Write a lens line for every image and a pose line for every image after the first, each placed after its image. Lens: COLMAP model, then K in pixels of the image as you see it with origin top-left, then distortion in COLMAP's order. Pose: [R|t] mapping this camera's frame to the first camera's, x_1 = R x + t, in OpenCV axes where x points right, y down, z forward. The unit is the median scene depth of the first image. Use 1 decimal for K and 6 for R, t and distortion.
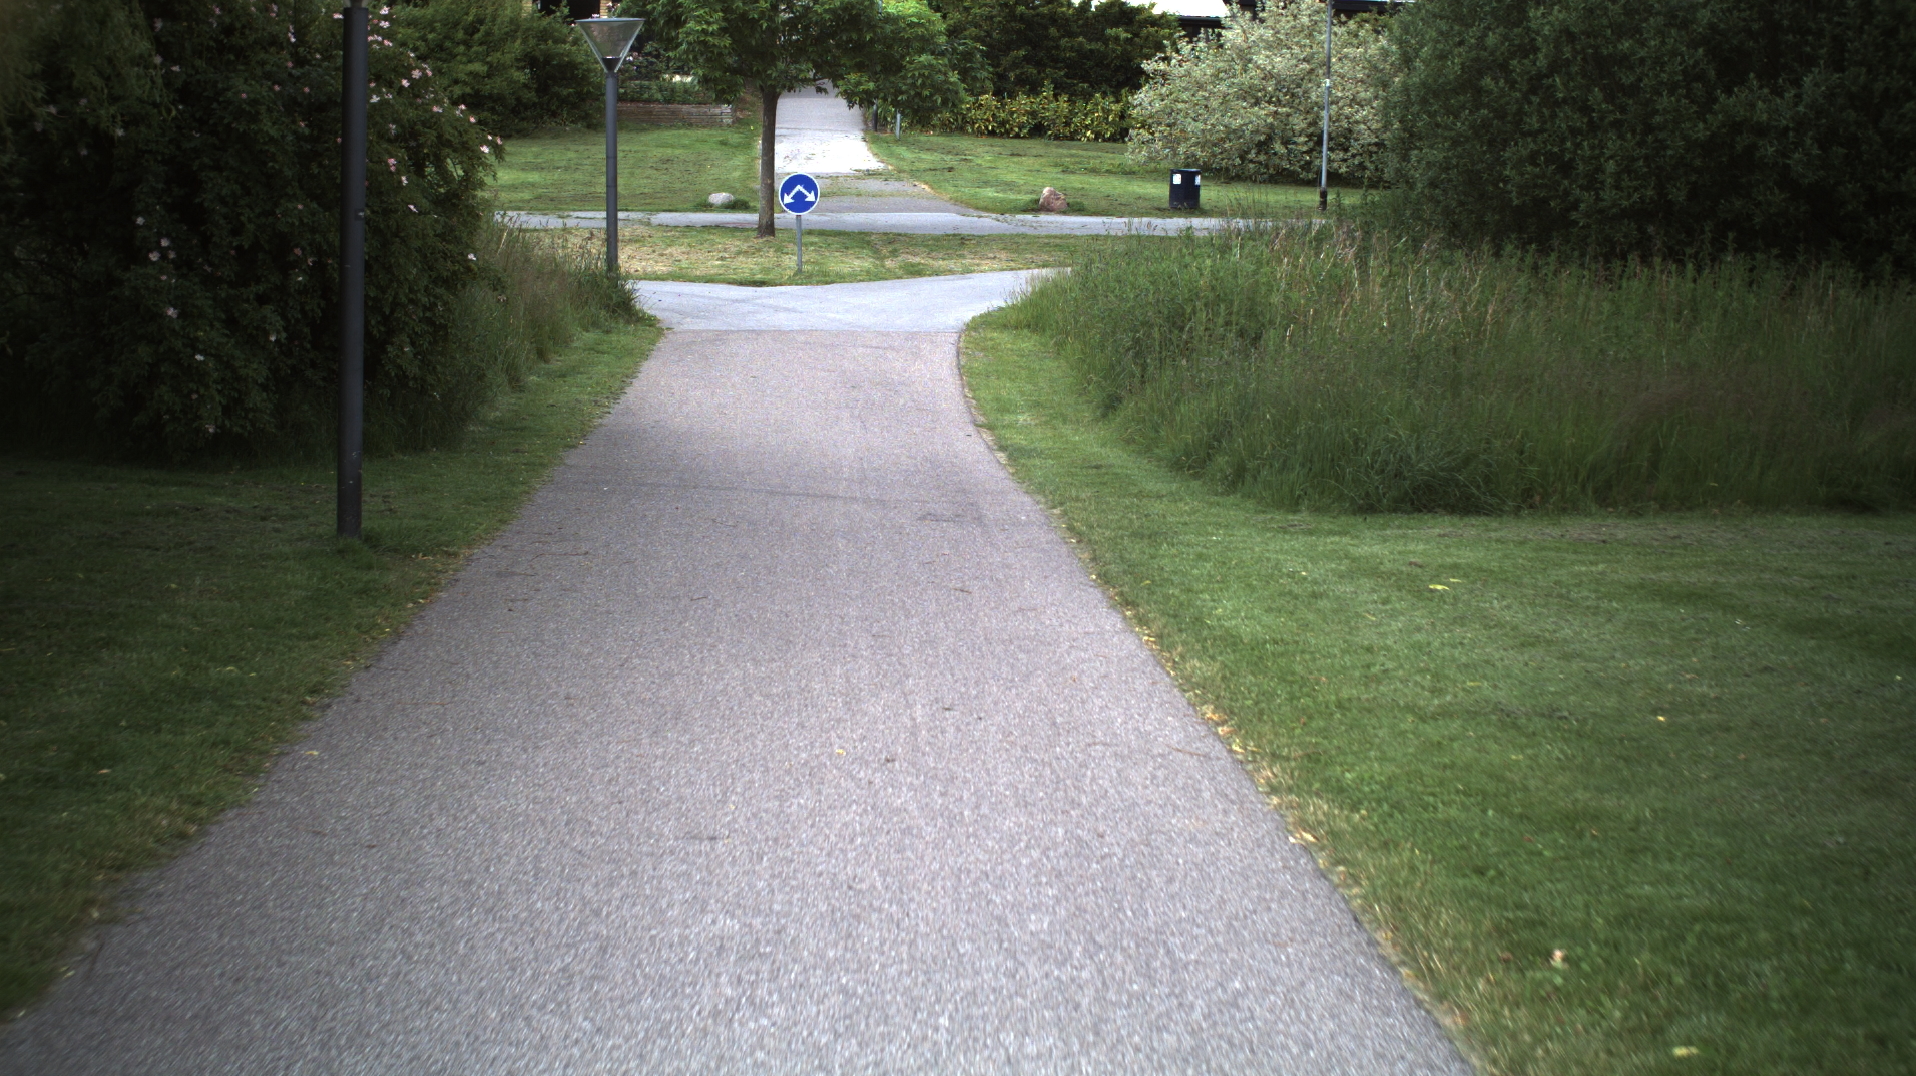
lens RADIAL K [[3582.8, 0, 958.0], [0, 3582.8, 538.0], [0, 0, 1]] dist [-0.308031, 0.276804]
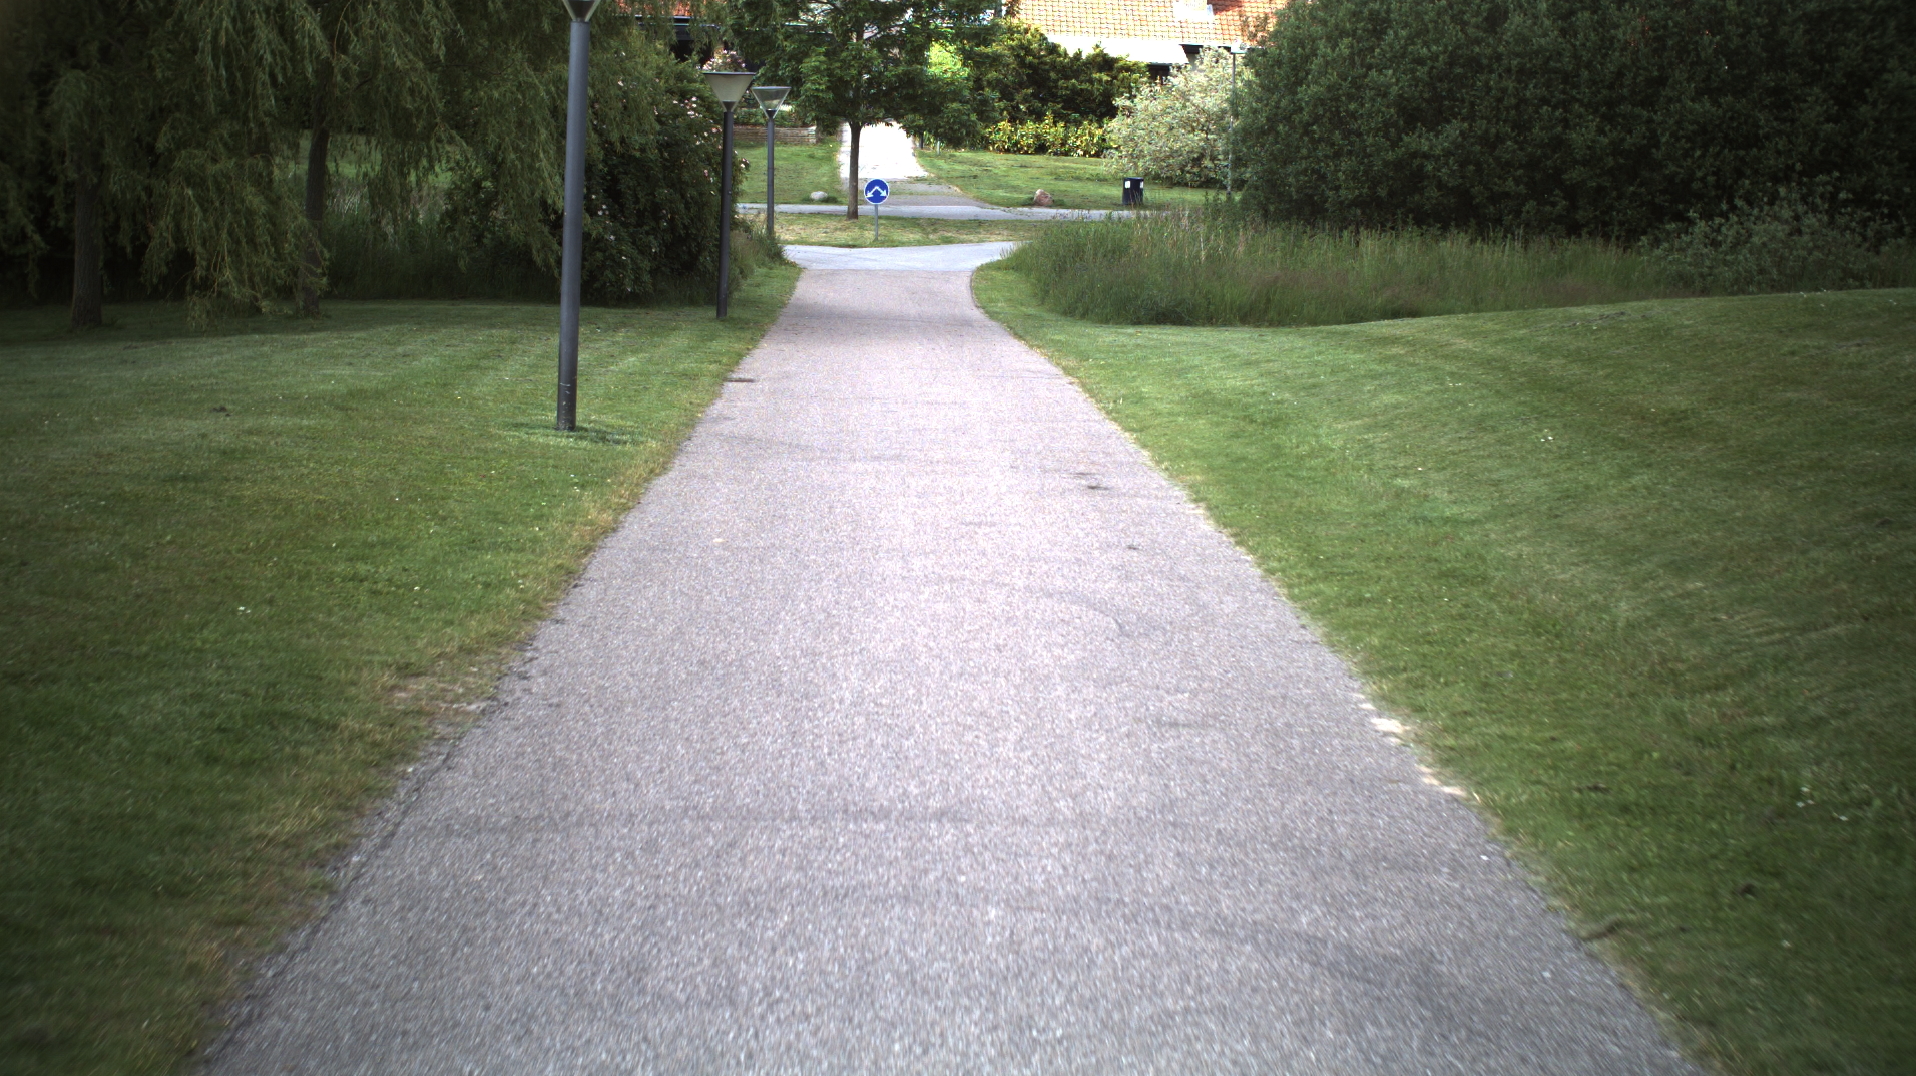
lens RADIAL K [[3582.8, 0, 958.0], [0, 3582.8, 538.0], [0, 0, 1]] dist [-0.308031, 0.276804]
pose [[0.999921, 0.006639, -0.010704, 0.010119], [-0.006661, 0.999976, -0.001967, 0.059827], [0.010691, 0.002038, 0.999941, -0.580953]]
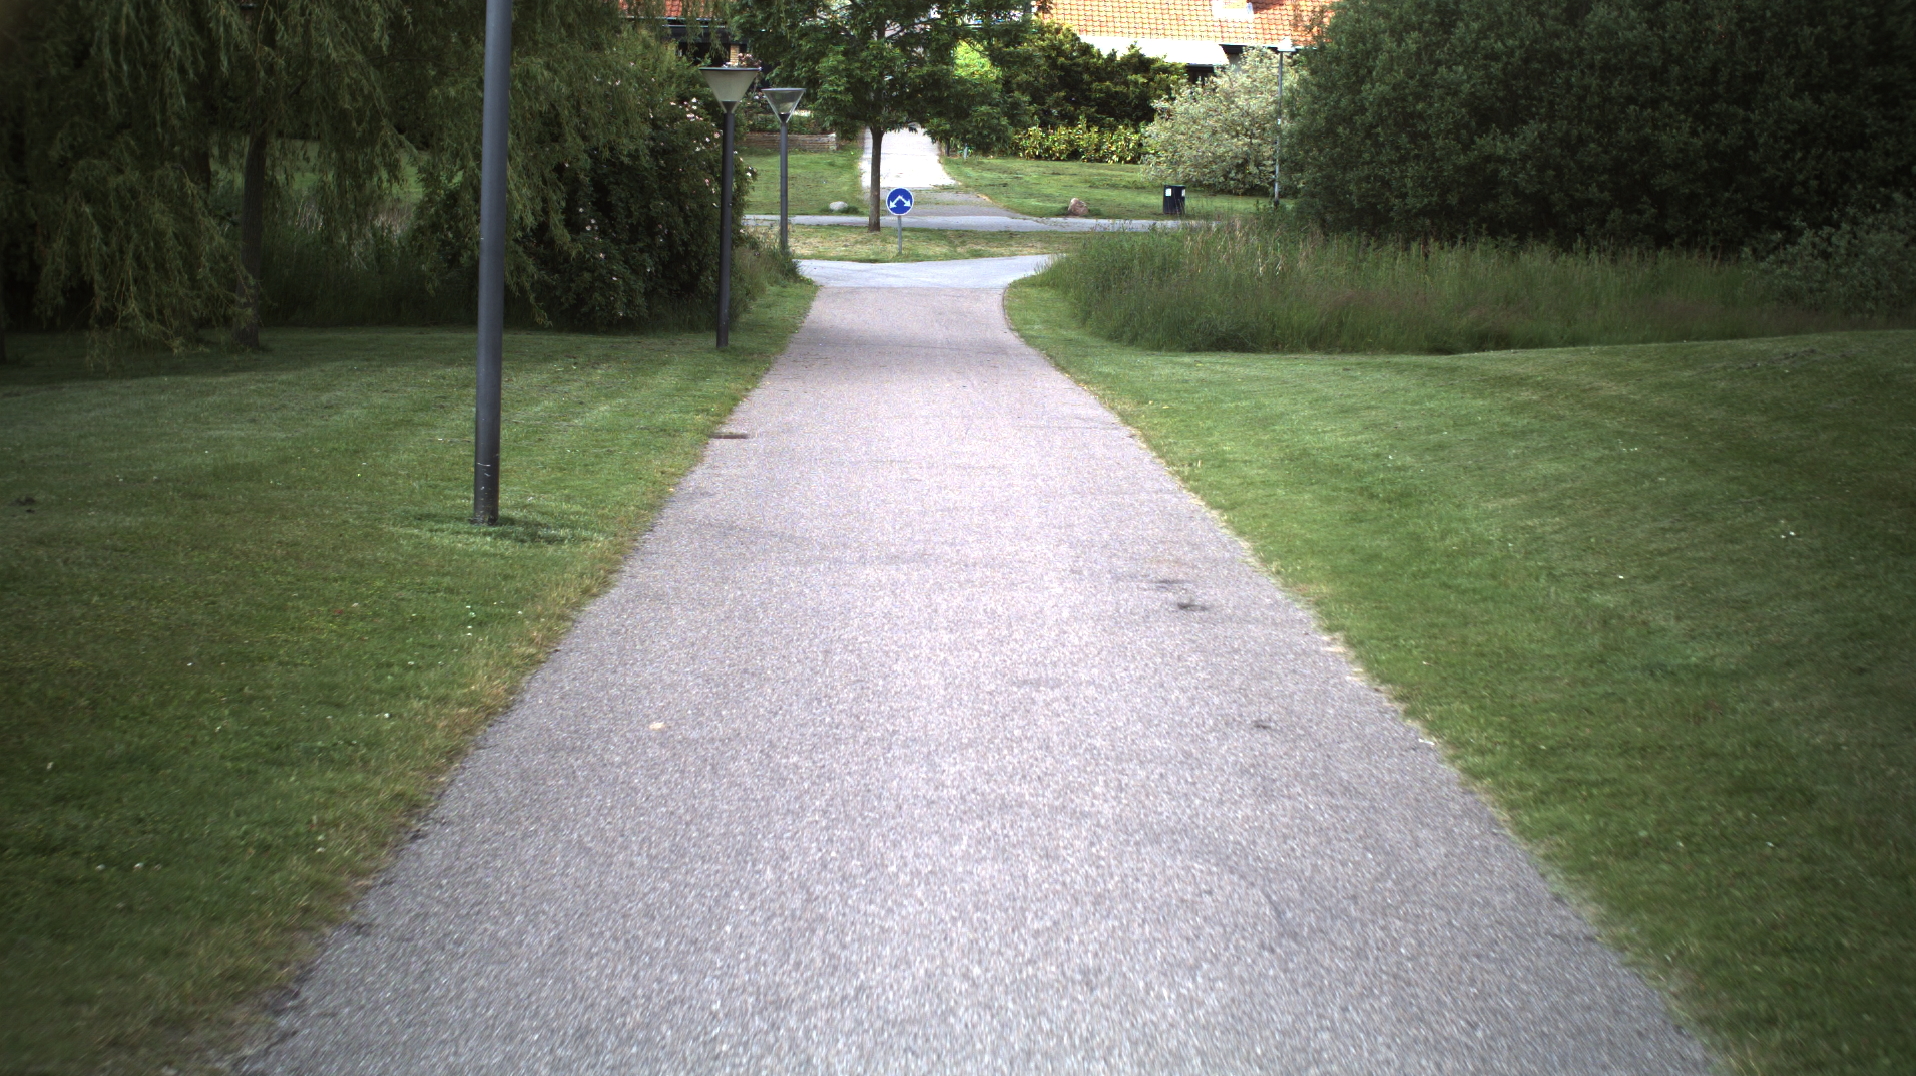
lens RADIAL K [[3582.8, 0, 958.0], [0, 3582.8, 538.0], [0, 0, 1]] dist [-0.308031, 0.276804]
pose [[0.999828, 0.002016, -0.018422, 0.007228], [-0.002092, 0.999989, -0.004099, 0.047563], [0.018413, 0.004136, 0.999822, -0.464844]]
